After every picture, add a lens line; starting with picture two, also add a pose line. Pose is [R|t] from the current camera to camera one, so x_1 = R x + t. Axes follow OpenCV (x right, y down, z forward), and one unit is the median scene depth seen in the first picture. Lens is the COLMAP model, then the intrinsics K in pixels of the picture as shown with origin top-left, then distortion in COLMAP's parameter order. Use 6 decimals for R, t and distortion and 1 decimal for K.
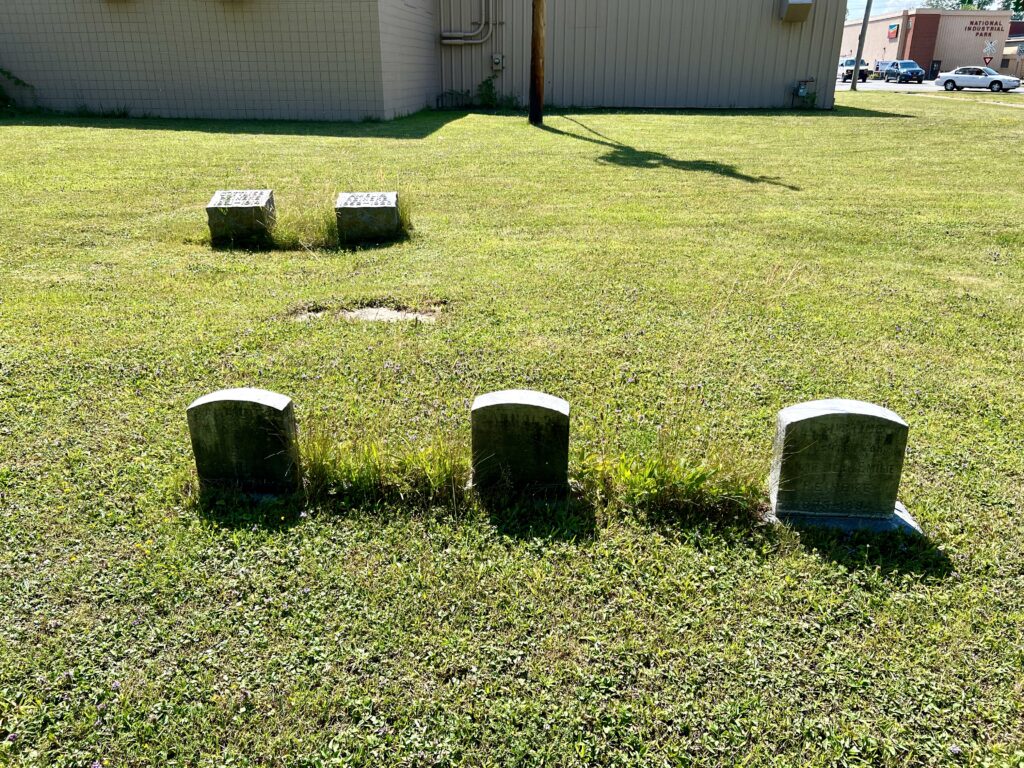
lens RADIAL K [[785.7, 0, 516.9], [0, 785.7, 376.4], [0, 0, 1]] dist [0.030622, -0.007578]
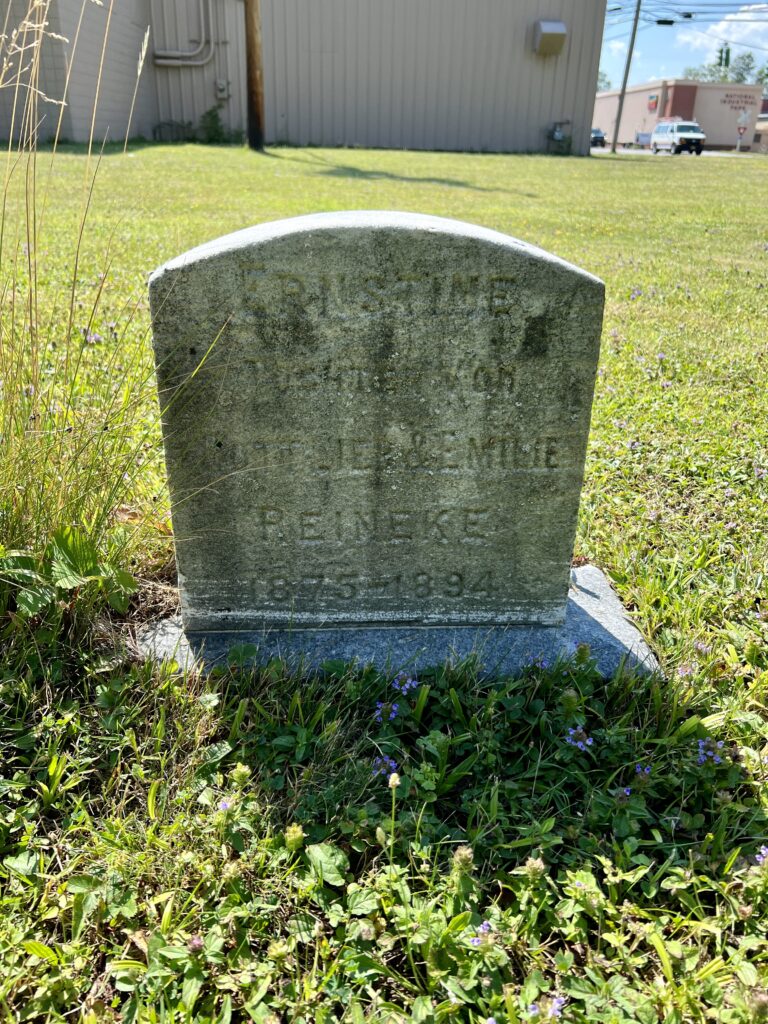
lens RADIAL K [[785.7, 0, 384.0], [0, 785.7, 512.0], [0, 0, 1]] dist [0.030622, -0.007578]
pose [[0.992936, -0.029643, 0.114885, 0.349998], [0.021523, 0.997224, 0.071284, 0.107188], [-0.116679, -0.068307, 0.990818, 0.667074]]
